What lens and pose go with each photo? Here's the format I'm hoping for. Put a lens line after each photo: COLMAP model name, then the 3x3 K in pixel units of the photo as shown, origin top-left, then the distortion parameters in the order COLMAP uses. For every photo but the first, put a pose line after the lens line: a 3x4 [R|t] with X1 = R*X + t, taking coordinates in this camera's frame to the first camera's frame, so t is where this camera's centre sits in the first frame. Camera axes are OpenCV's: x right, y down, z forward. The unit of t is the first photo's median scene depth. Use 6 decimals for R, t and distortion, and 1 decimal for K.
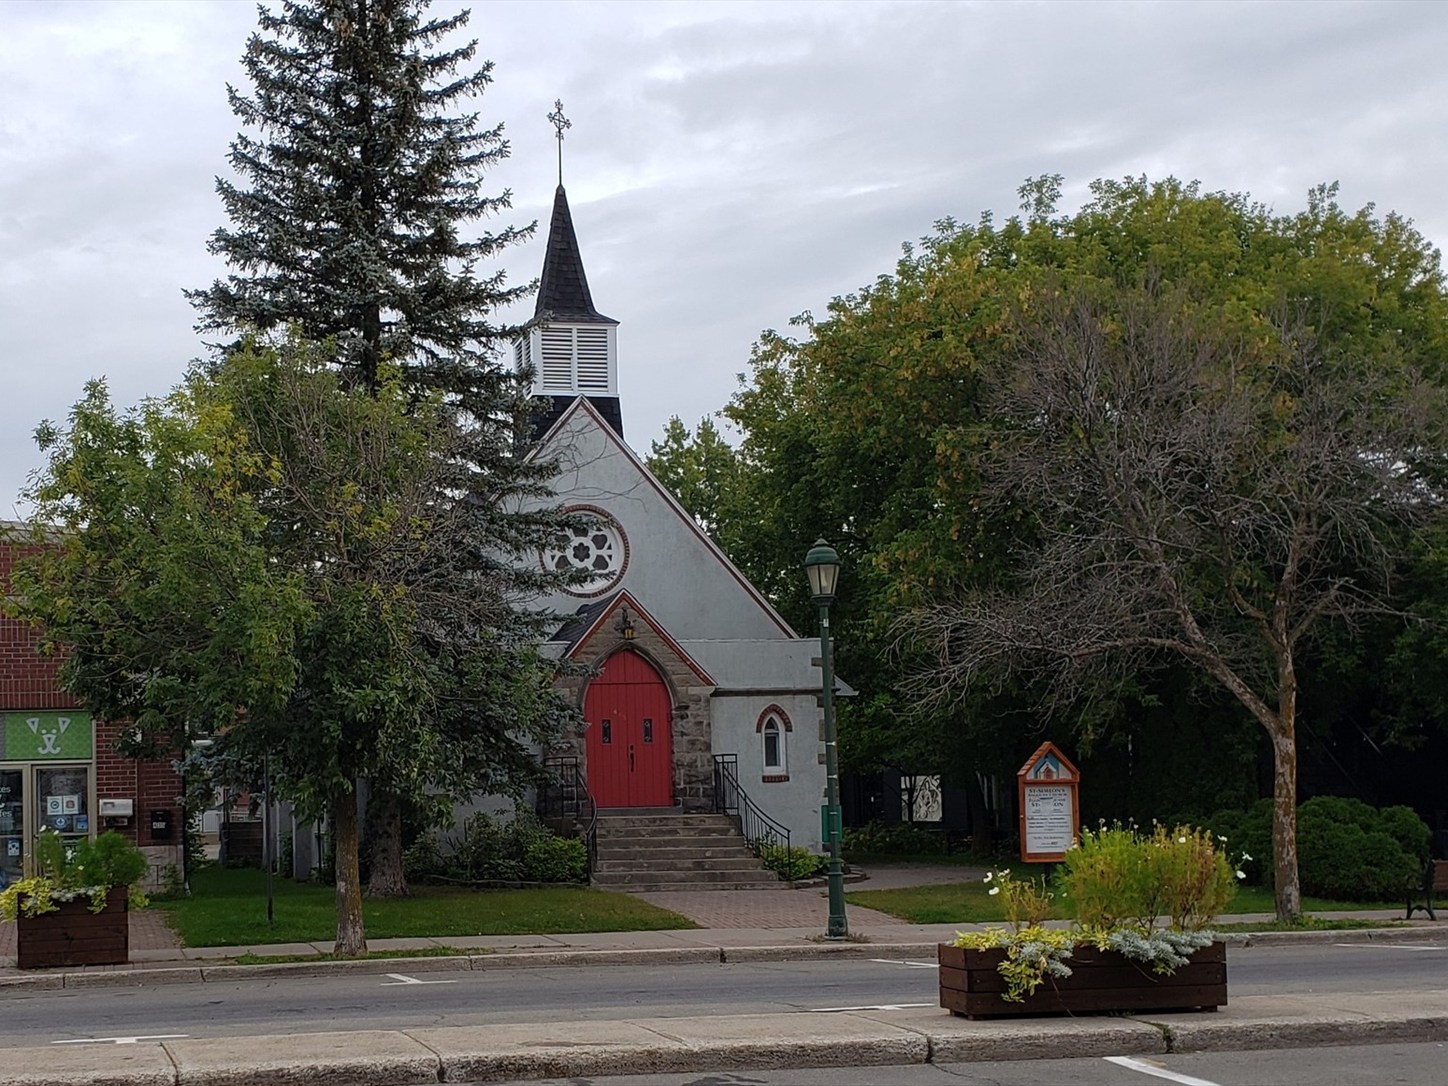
lens RADIAL K [[2026.5, 0, 724.0], [0, 2026.5, 543.0], [0, 0, 1]] dist [-0.112309, 0.004907]
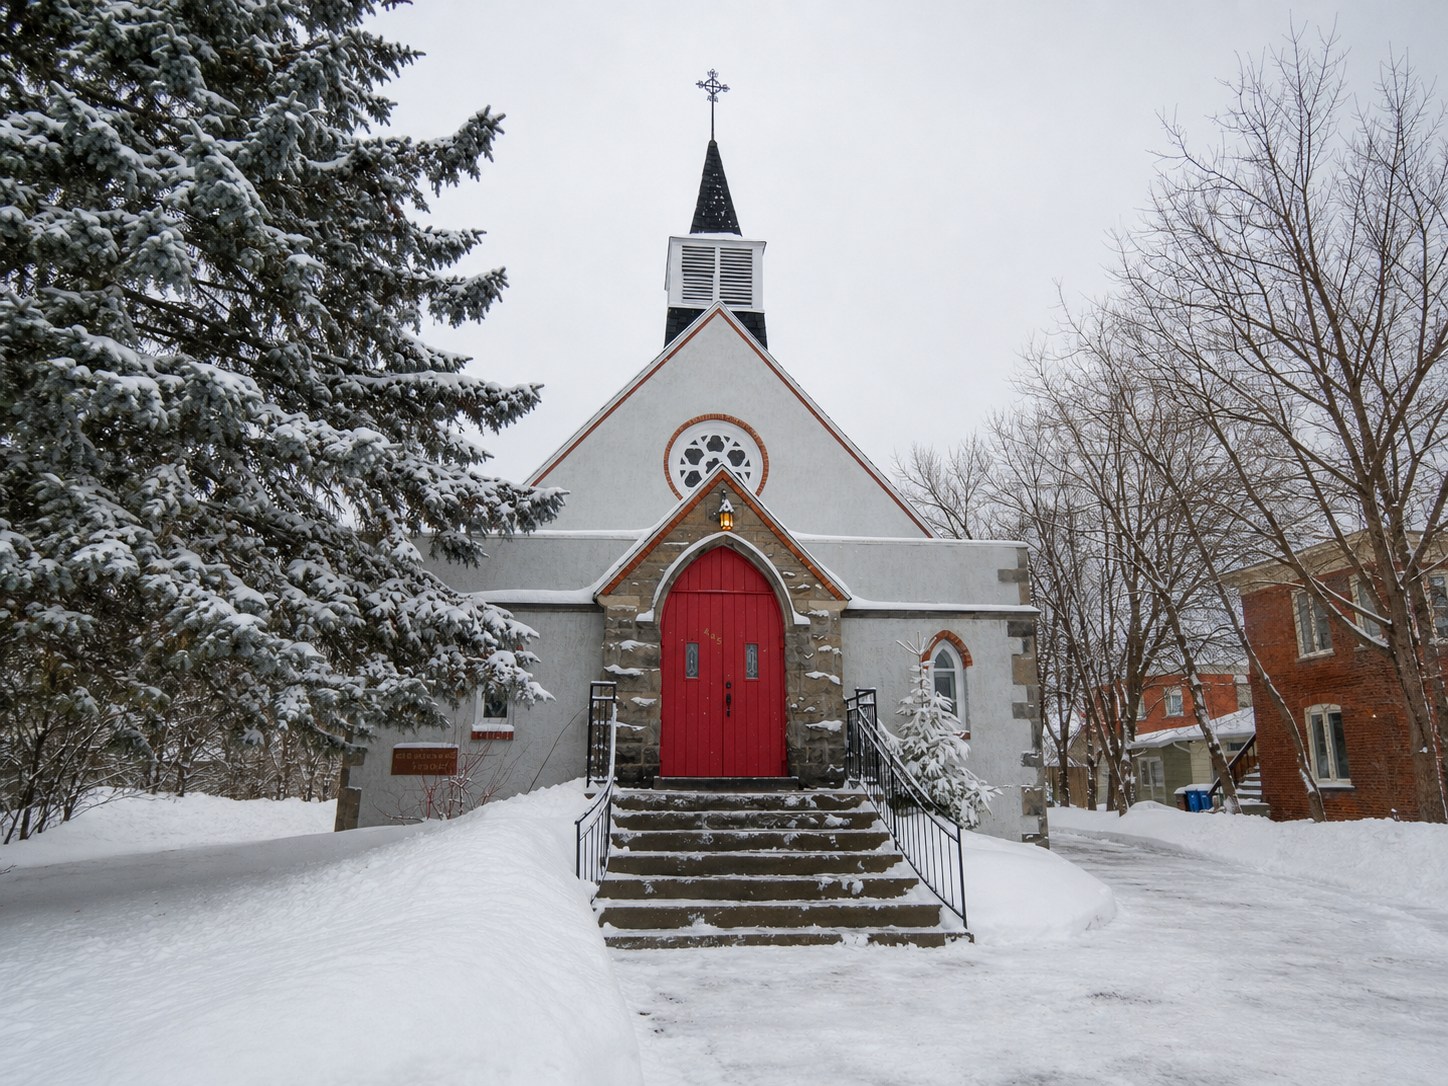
lens RADIAL K [[820.3, 0, 723.1], [0, 820.3, 558.9], [0, 0, 1]] dist [-0.024126, -0.000051]
pose [[0.970314, -0.019943, -0.241023, 0.018357], [-0.005052, 0.994705, -0.102643, 0.084334], [0.241794, 0.100814, 0.965076, 0.702588]]
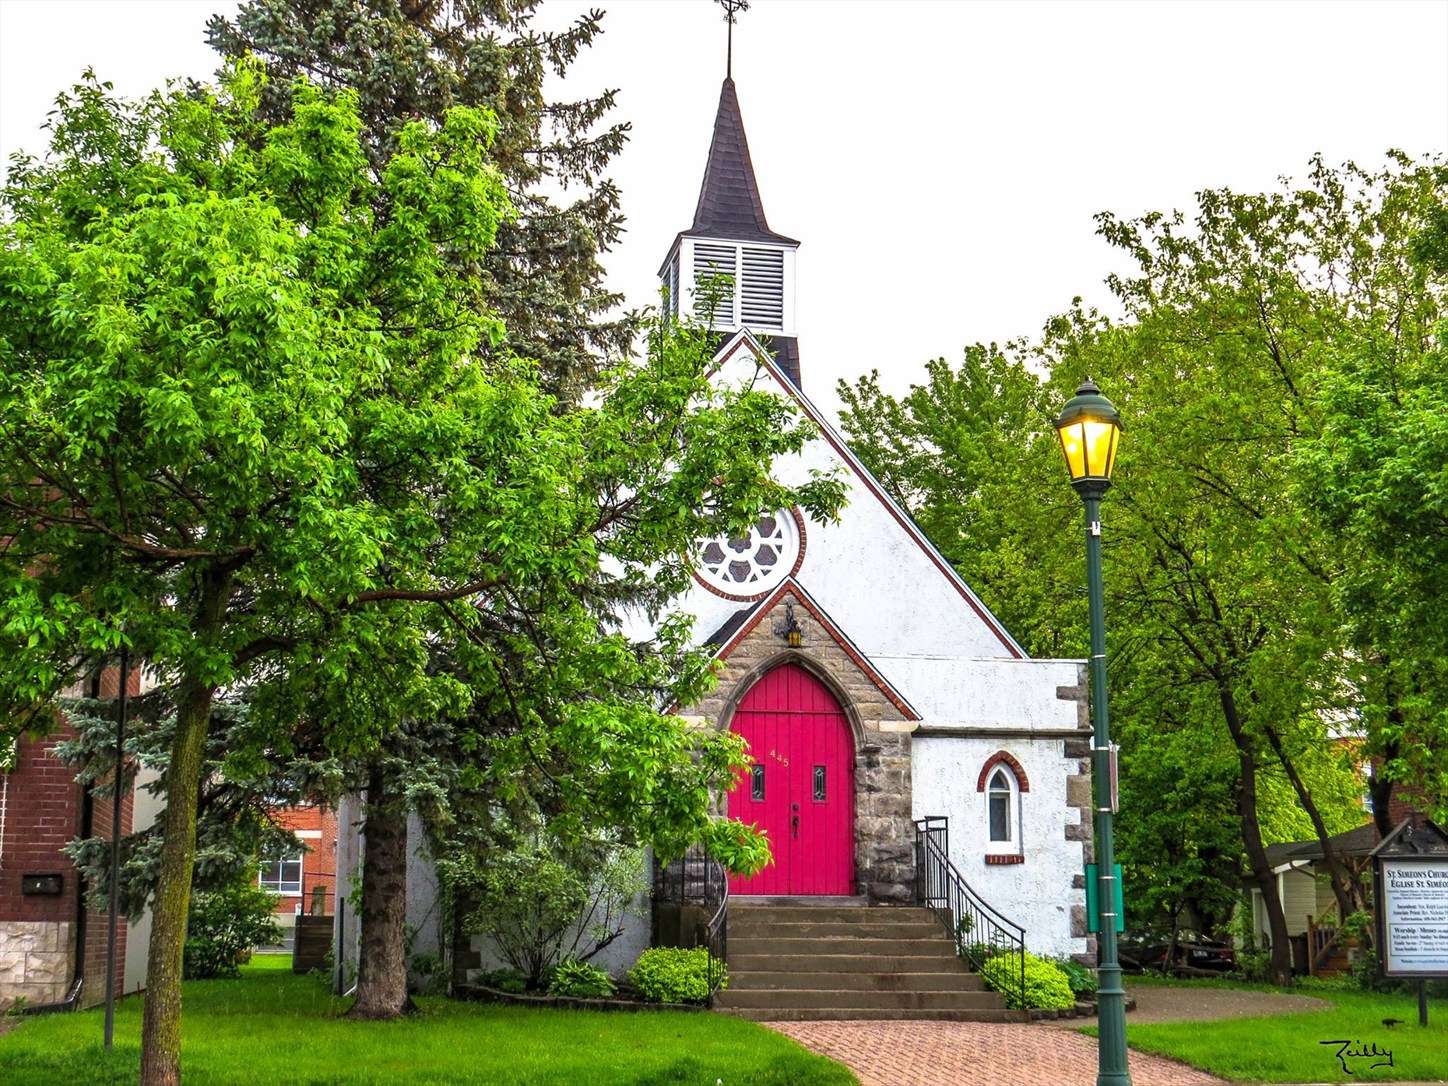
lens RADIAL K [[2026.5, 0, 724.0], [0, 2026.5, 543.0], [0, 0, 1]] dist [-0.112309, 0.004907]
pose [[0.993003, 0.015408, -0.117076, 0.009243], [-0.022562, 0.997942, -0.060027, 0.051928], [0.115910, 0.062248, 0.991307, 0.299737]]
